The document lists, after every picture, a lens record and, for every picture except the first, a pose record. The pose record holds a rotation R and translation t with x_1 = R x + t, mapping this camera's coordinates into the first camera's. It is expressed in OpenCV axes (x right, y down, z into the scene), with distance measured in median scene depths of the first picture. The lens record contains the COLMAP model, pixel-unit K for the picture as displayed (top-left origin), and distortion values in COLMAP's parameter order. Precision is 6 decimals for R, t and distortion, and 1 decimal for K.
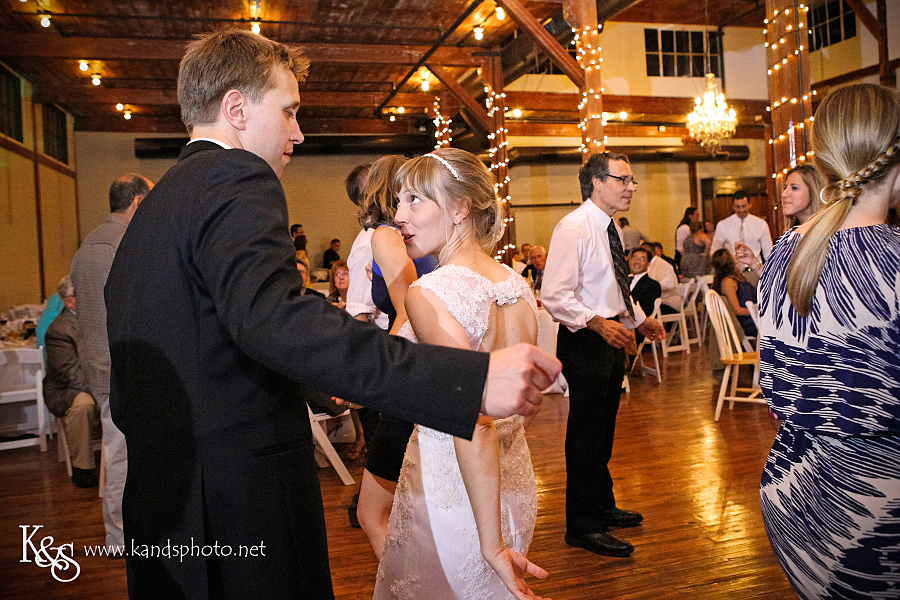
lens RADIAL K [[754.1, 0, 435.7], [0, 754.1, 285.3], [0, 0, 1]] dist [-0.108134, 0.065896]
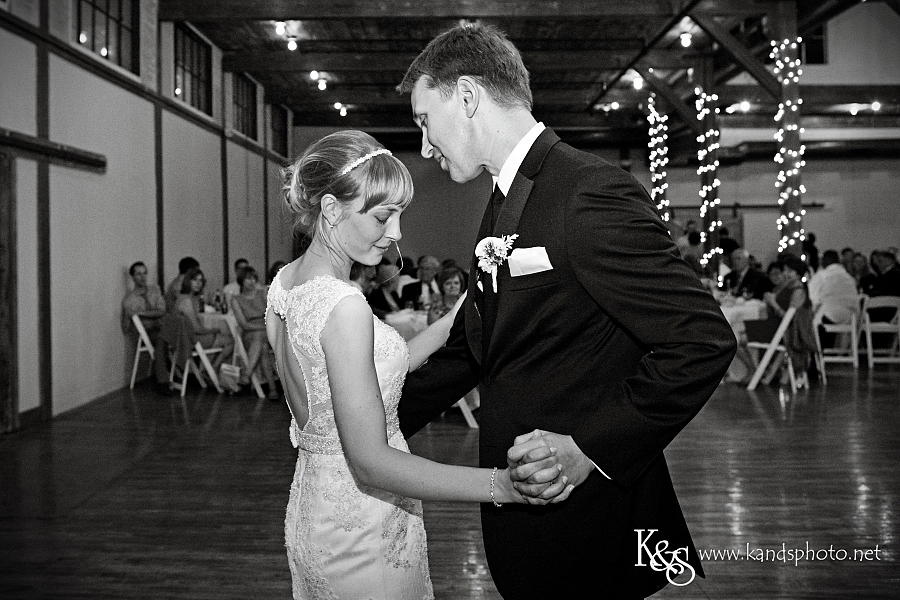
lens RADIAL K [[946.8, 0, 402.1], [0, 946.8, 234.5], [0, 0, 1]] dist [0.003384, 0.009867]
pose [[0.956540, 0.029539, -0.290103, 0.063844], [-0.046239, 0.997634, -0.050881, 0.008407], [0.287913, 0.062084, 0.955642, -0.294867]]
